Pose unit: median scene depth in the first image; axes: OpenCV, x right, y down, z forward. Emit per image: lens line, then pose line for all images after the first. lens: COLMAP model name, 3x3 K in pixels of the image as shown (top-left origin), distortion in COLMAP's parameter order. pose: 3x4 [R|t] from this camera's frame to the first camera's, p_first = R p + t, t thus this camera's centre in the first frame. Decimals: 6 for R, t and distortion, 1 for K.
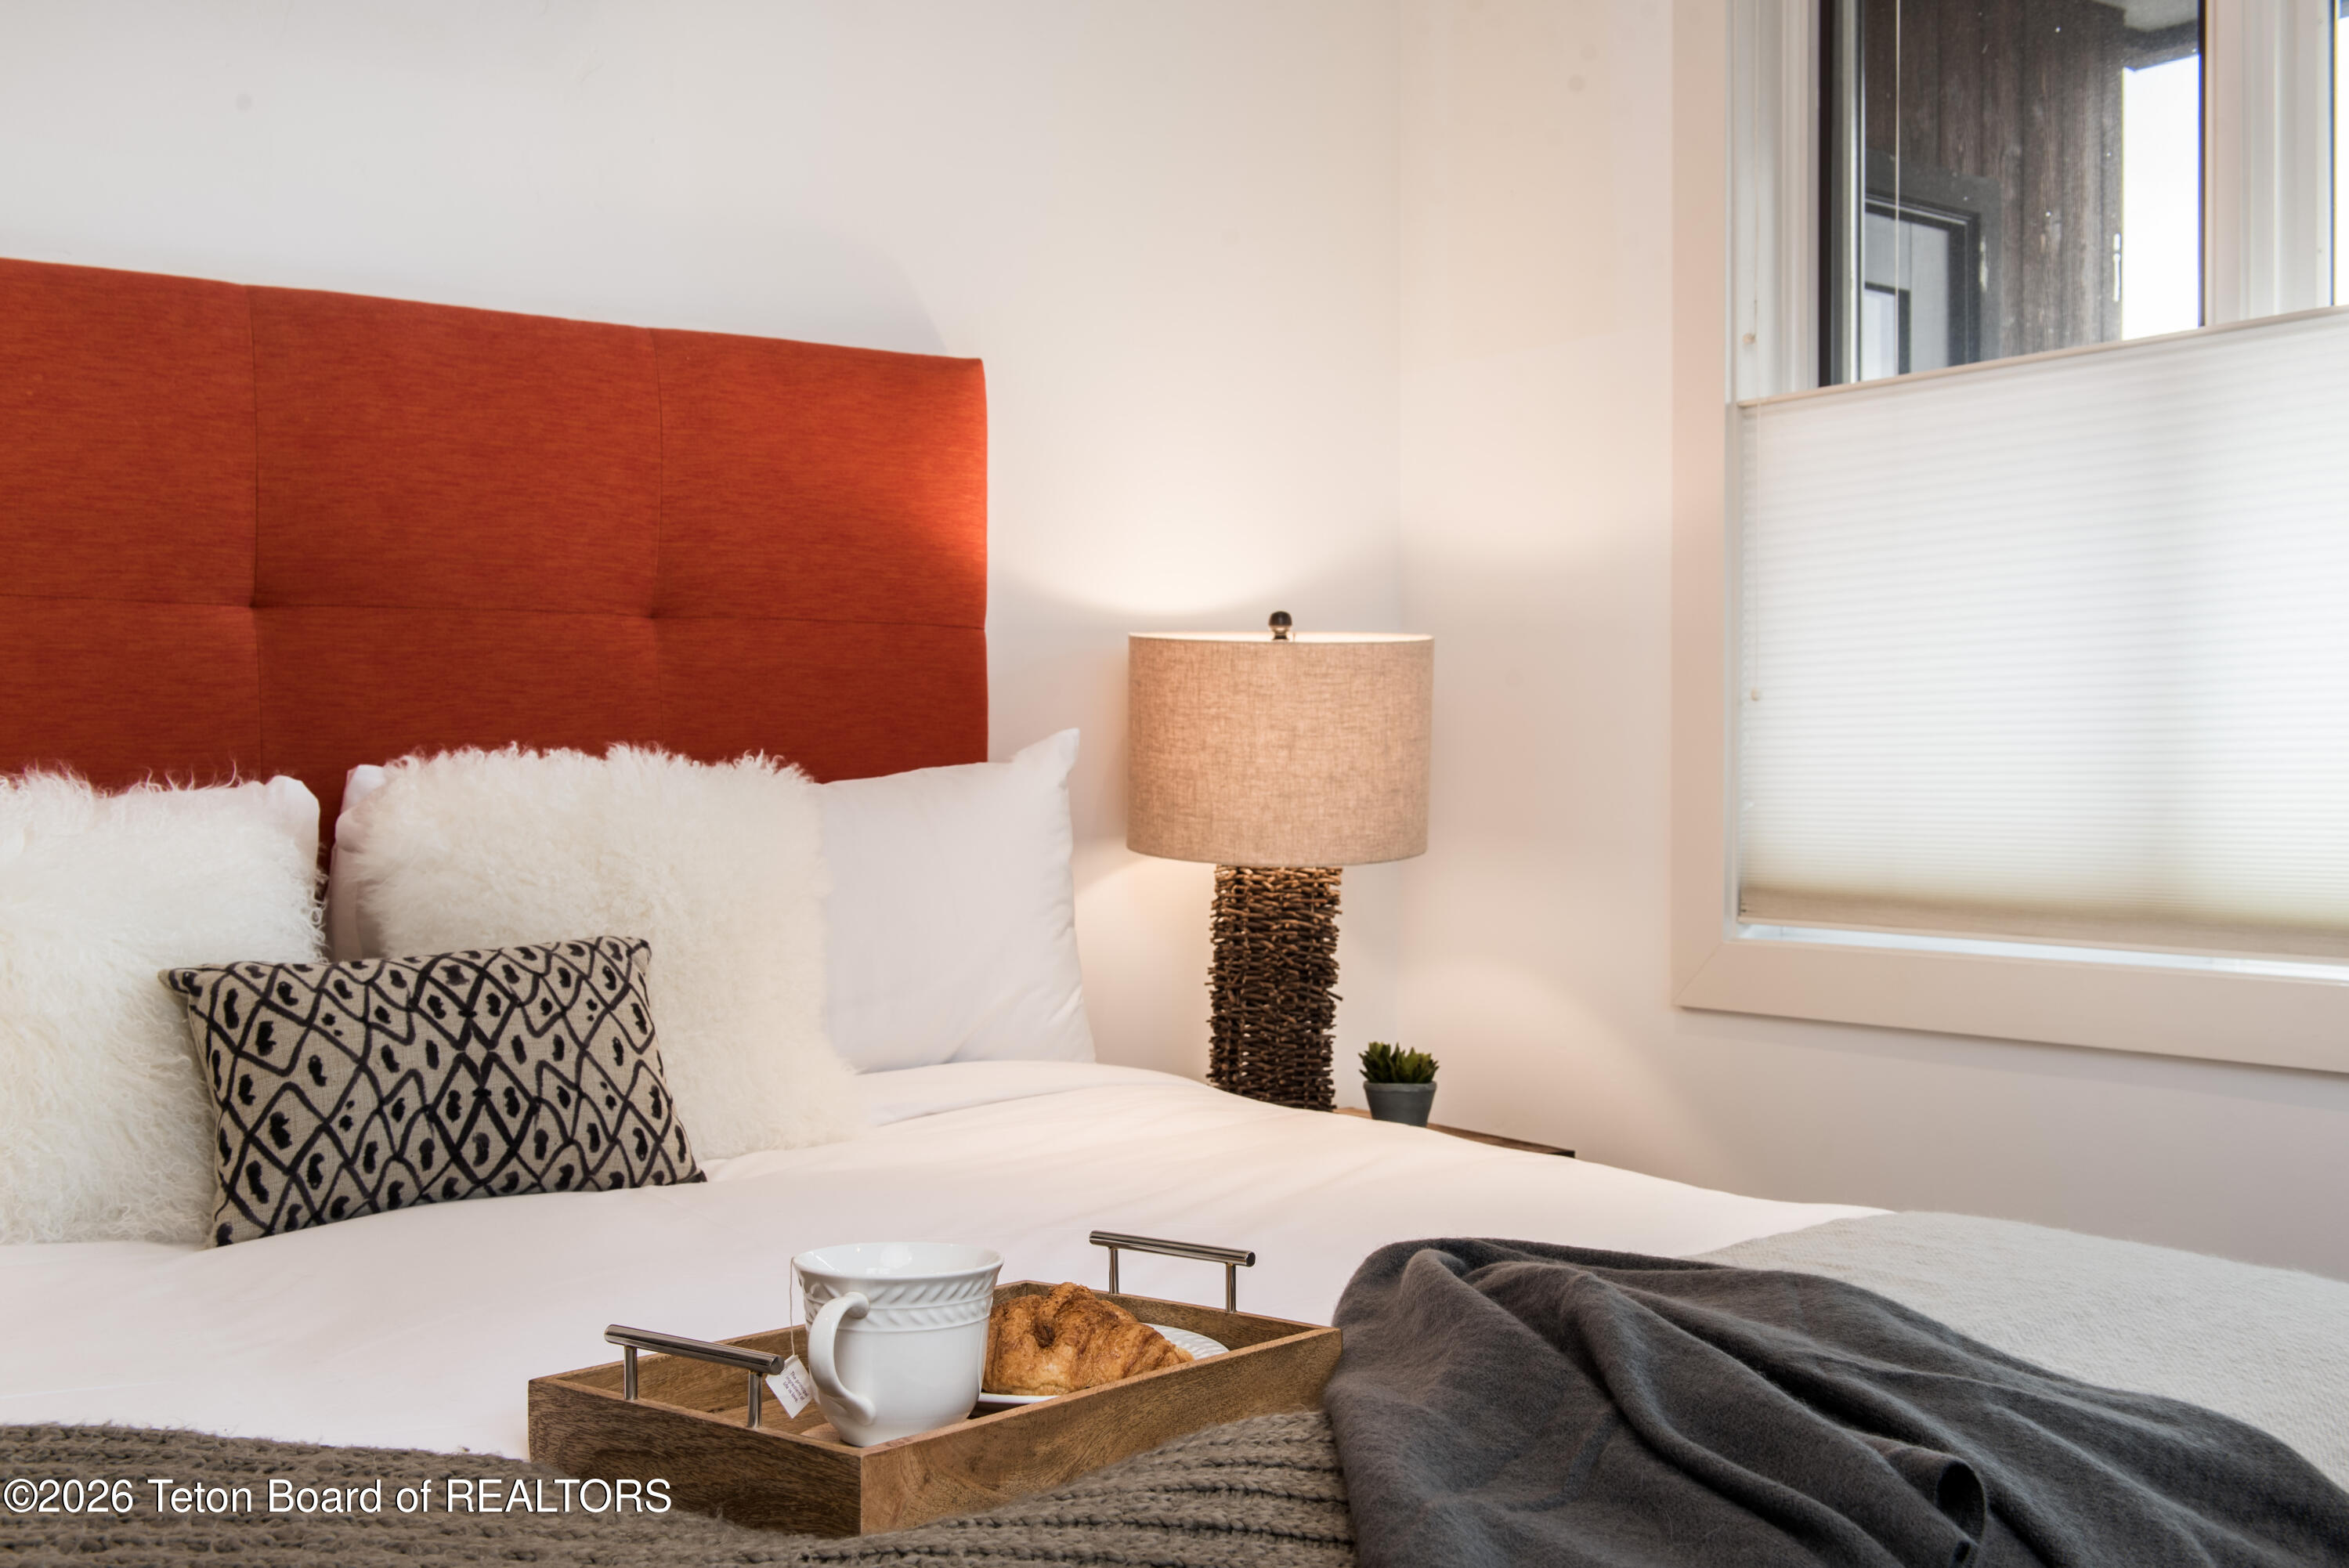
lens RADIAL K [[2353.2, 0, 1174.5], [0, 2353.2, 784.0], [0, 0, 1]] dist [0.008806, 0.006221]
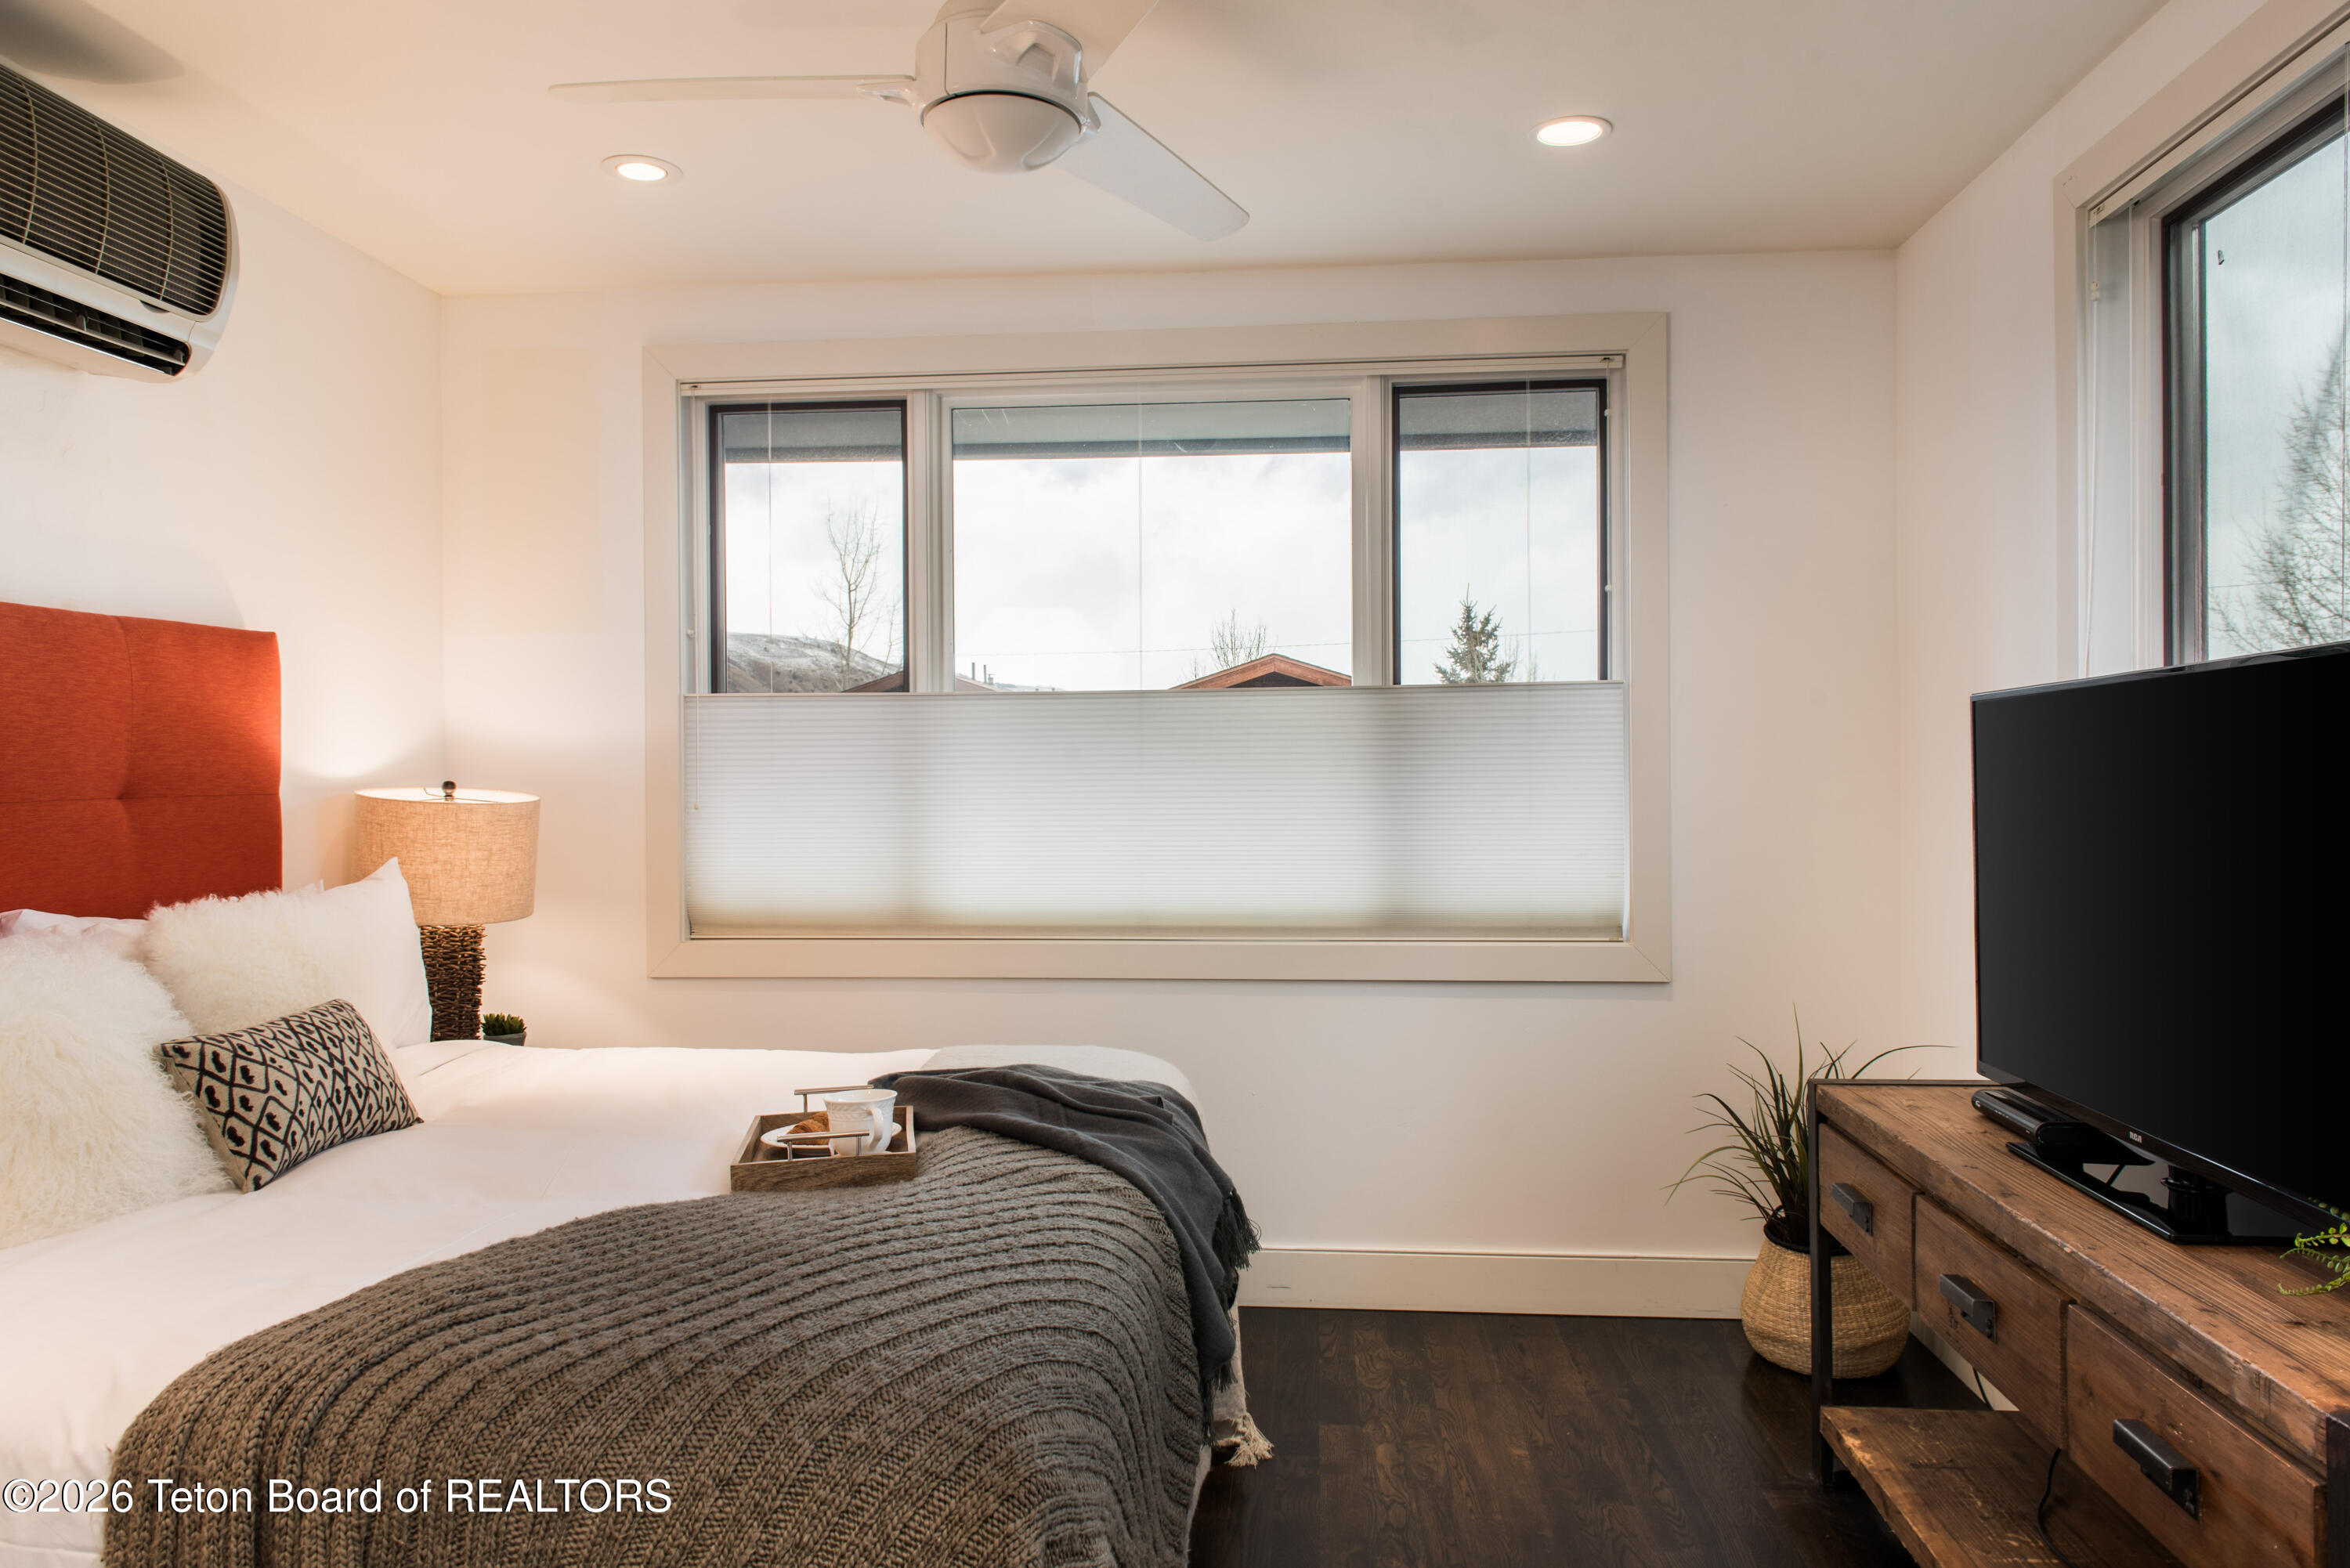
lens RADIAL K [[1602.3, 0, 1174.3], [0, 1602.3, 774.0], [0, 0, 1]] dist [-0.000662, -0.001627]
pose [[0.651791, -0.004871, 0.758383, -0.838118], [0.009249, 0.999956, -0.001527, -0.114975], [-0.758342, 0.008009, 0.651808, -0.354986]]
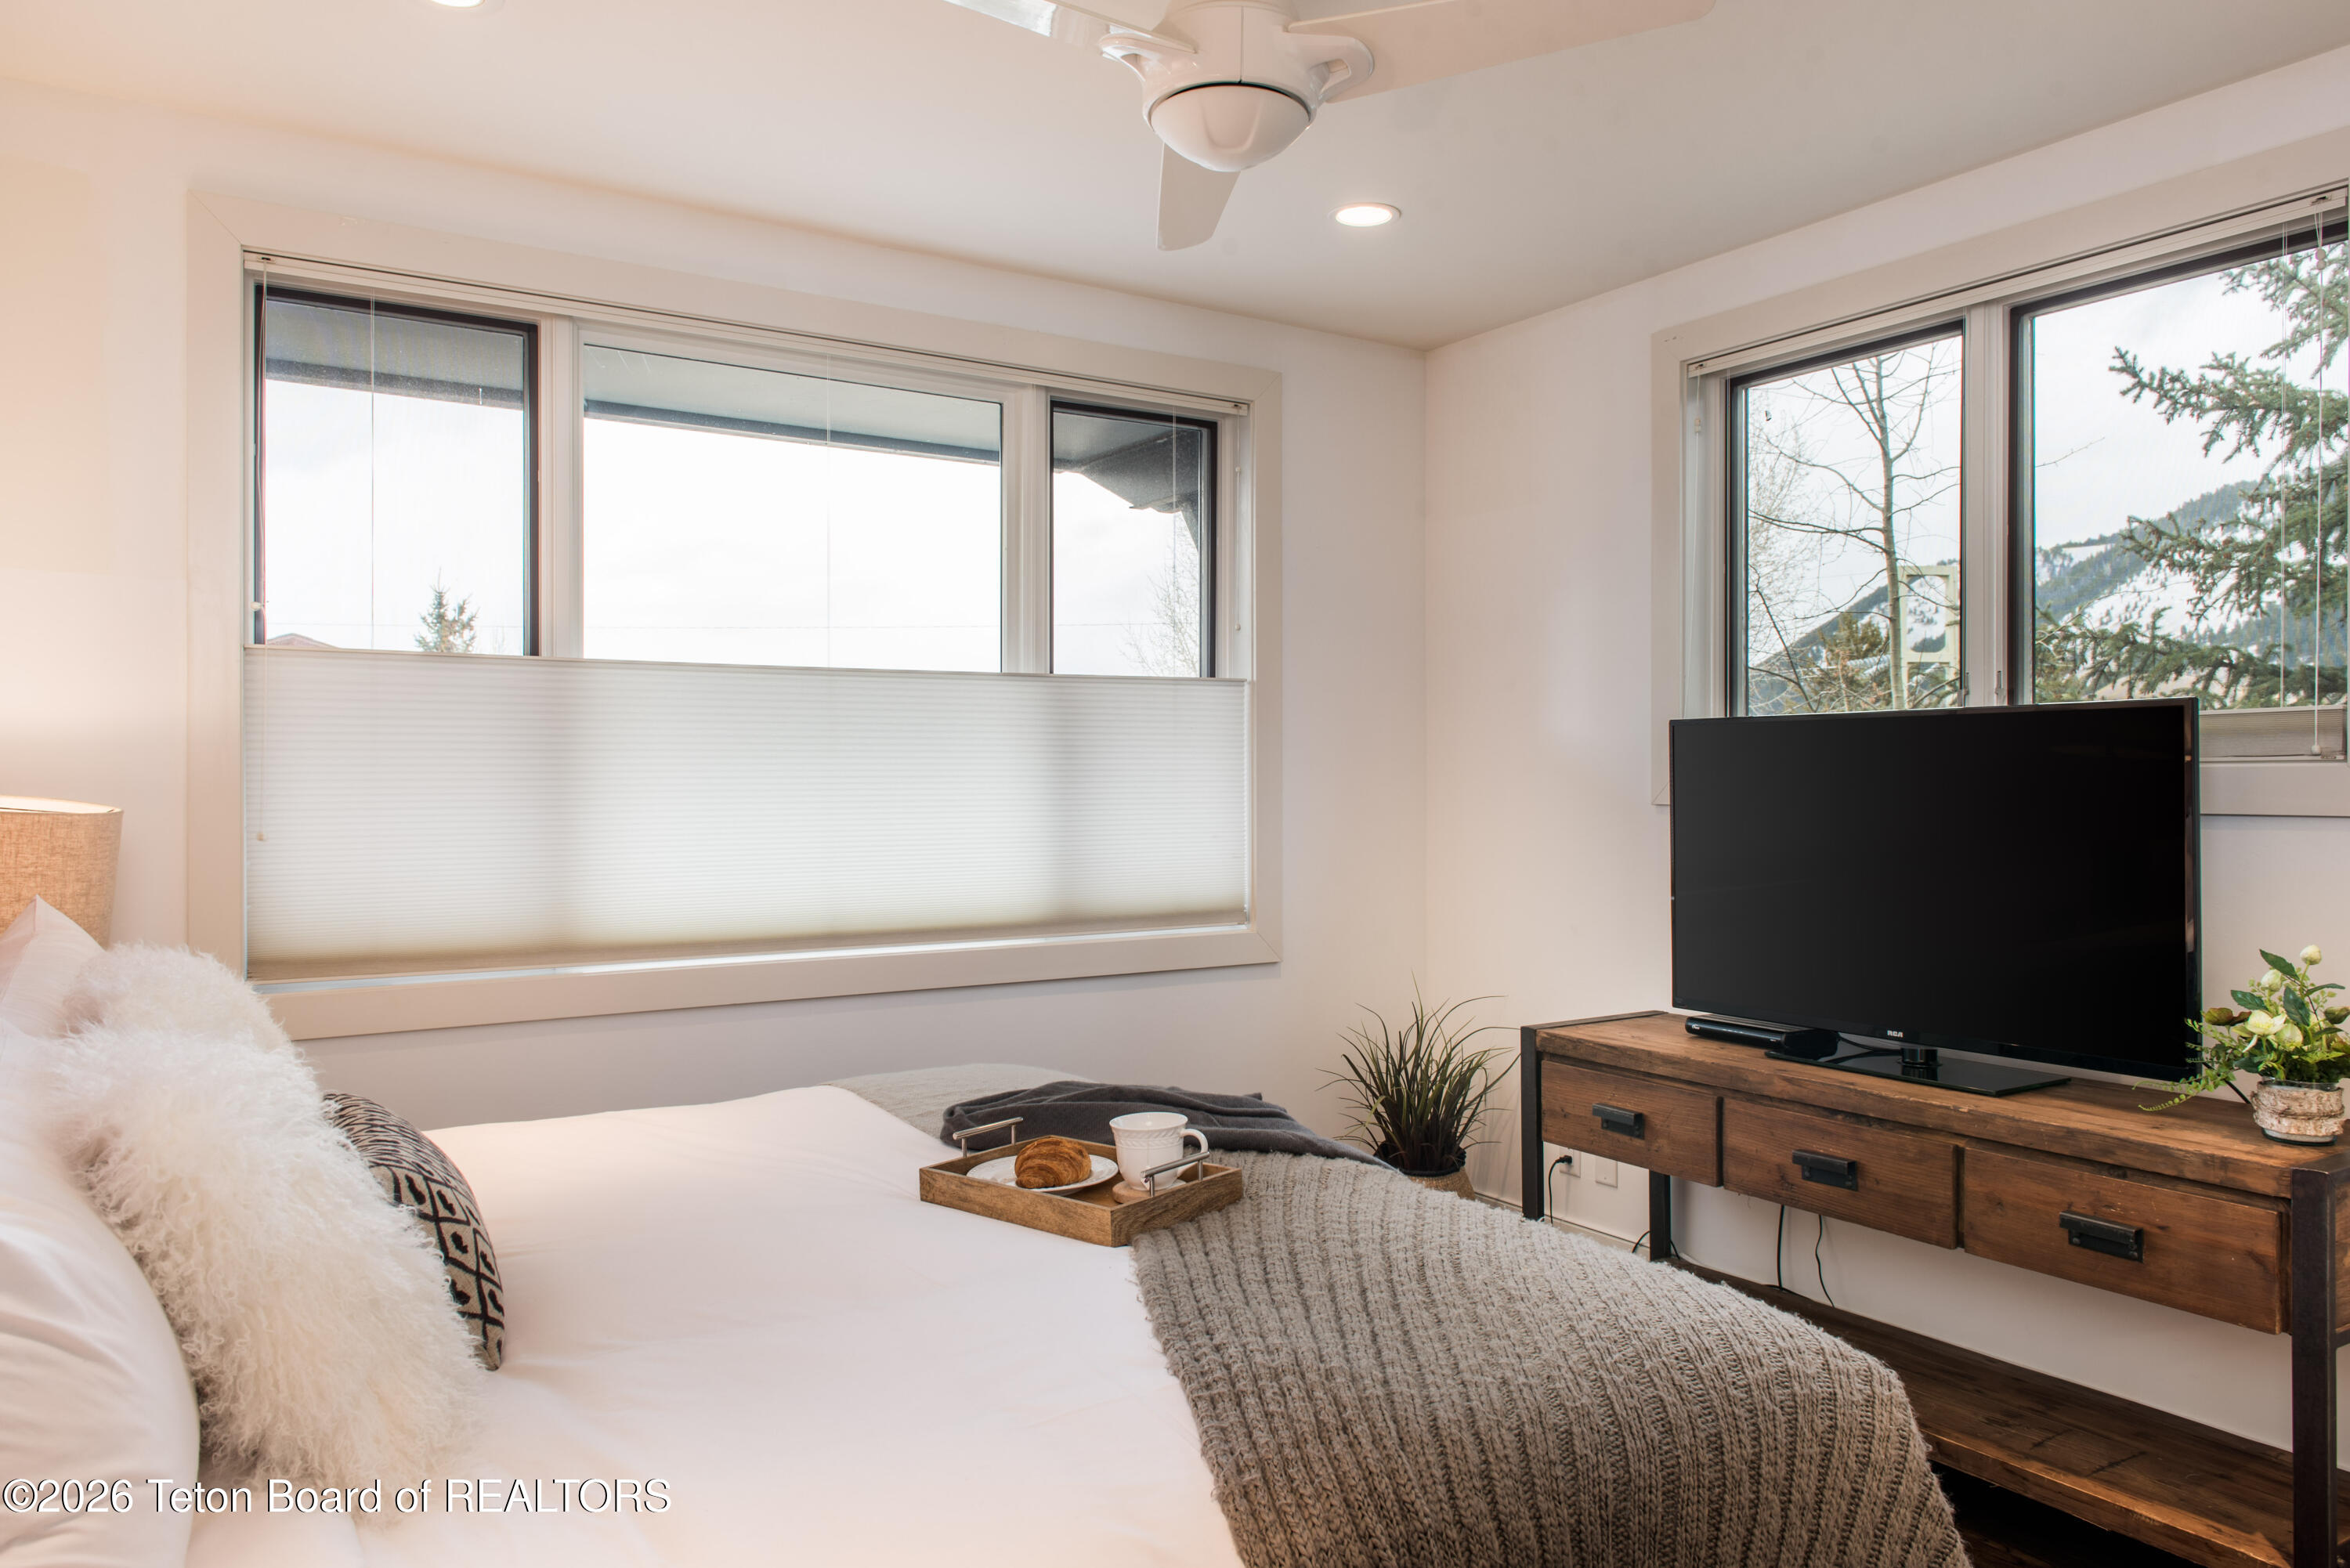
lens RADIAL K [[1602.3, 0, 1174.3], [0, 1602.3, 774.0], [0, 0, 1]] dist [-0.000662, -0.001627]
pose [[0.043786, -0.001401, 0.999040, -1.207203], [0.002853, 0.999995, 0.001277, -0.122294], [-0.999037, 0.002795, 0.043789, 0.550640]]
